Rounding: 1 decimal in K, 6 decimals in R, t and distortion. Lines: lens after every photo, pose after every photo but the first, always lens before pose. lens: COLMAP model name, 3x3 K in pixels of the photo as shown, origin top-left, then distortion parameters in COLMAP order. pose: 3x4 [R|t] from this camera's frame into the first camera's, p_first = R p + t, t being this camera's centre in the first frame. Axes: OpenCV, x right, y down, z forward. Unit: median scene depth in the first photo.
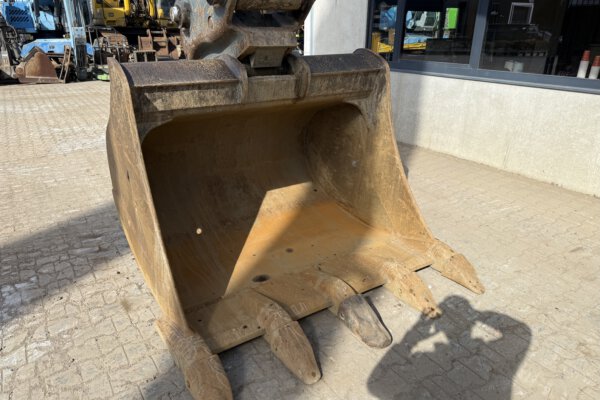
lens RADIAL K [[434.8, 0, 299.8], [0, 434.8, 198.1], [0, 0, 1]] dist [0.065922, -0.062789]
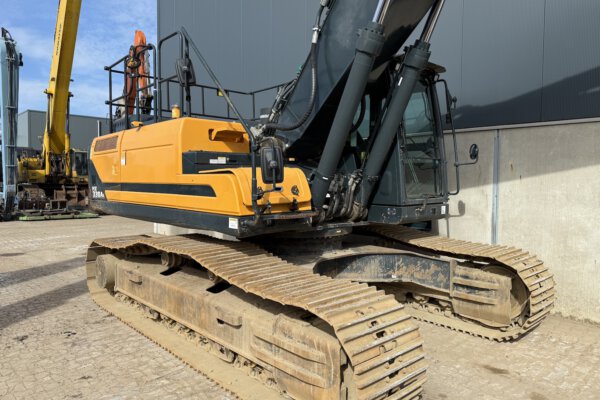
lens RADIAL K [[434.8, 0, 292.8], [0, 434.8, 189.0], [0, 0, 1]] dist [0.065922, -0.062789]
pose [[0.984220, 0.003459, 0.176916, 0.119979], [0.057925, 0.938424, -0.340594, 0.141043], [-0.167200, 0.345468, 0.923416, -0.397111]]
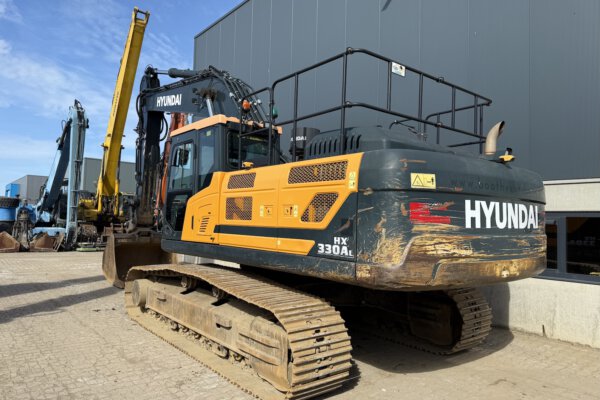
lens RADIAL K [[434.8, 0, 304.2], [0, 434.8, 190.4], [0, 0, 1]] dist [0.065922, -0.062789]
pose [[0.993298, 0.035787, 0.109904, 0.163830], [0.014715, 0.903971, -0.427342, 0.194231], [-0.114643, 0.426095, 0.897385, -0.540851]]
